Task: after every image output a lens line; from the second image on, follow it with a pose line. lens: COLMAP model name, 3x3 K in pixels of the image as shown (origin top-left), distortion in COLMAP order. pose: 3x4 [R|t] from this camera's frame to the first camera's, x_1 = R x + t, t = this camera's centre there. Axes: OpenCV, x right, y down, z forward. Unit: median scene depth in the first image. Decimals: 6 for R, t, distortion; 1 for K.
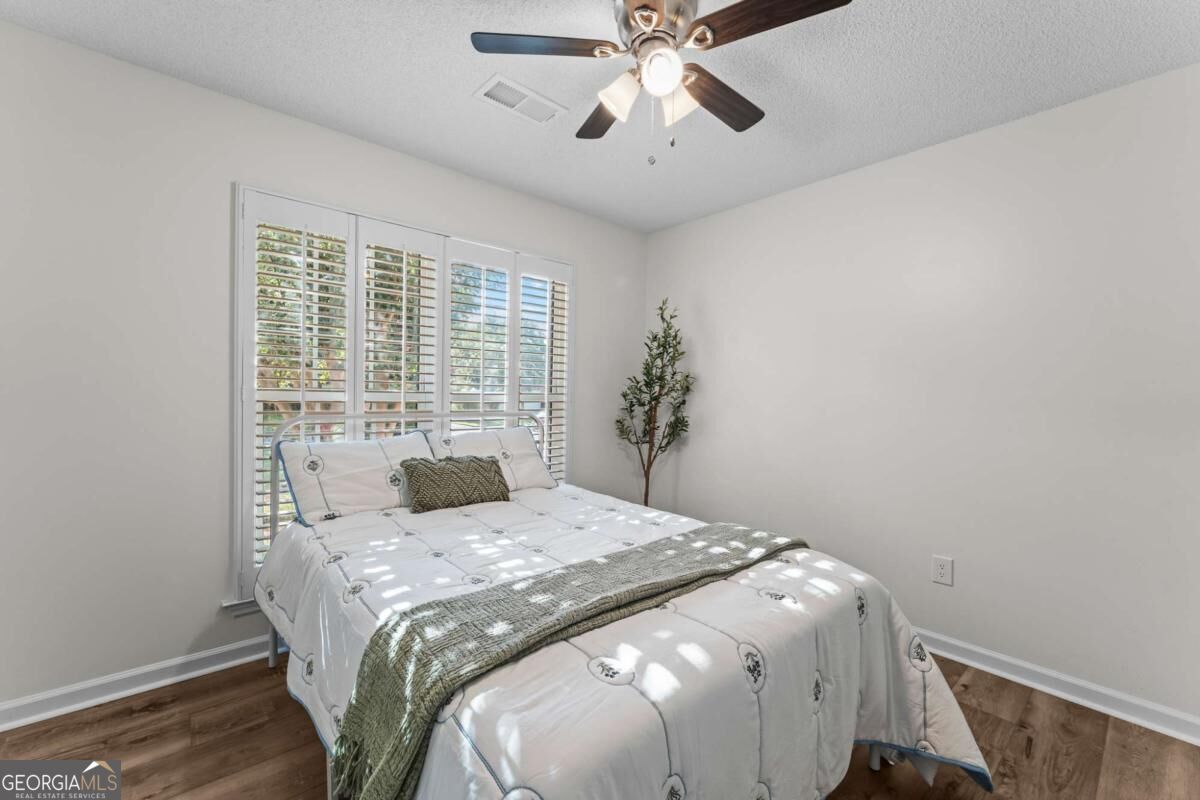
lens RADIAL K [[482.1, 0, 606.4], [0, 482.1, 398.9], [0, 0, 1]] dist [0.003017, -0.001534]
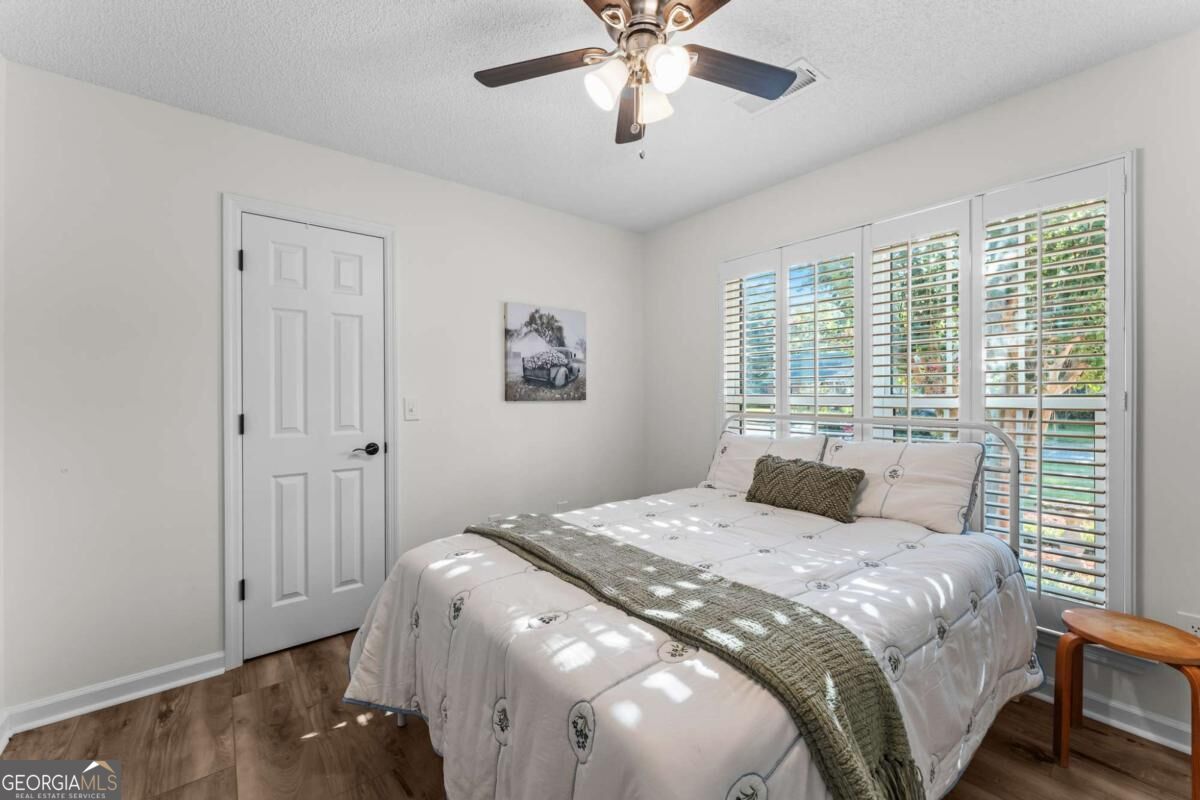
lens RADIAL K [[482.1, 0, 606.9], [0, 482.1, 396.8], [0, 0, 1]] dist [0.003017, -0.001534]
pose [[-0.028286, -0.008175, -0.999566, 1.041100], [-0.011862, 0.999899, -0.007842, 0.002336], [0.999529, 0.011635, -0.028380, 0.941128]]
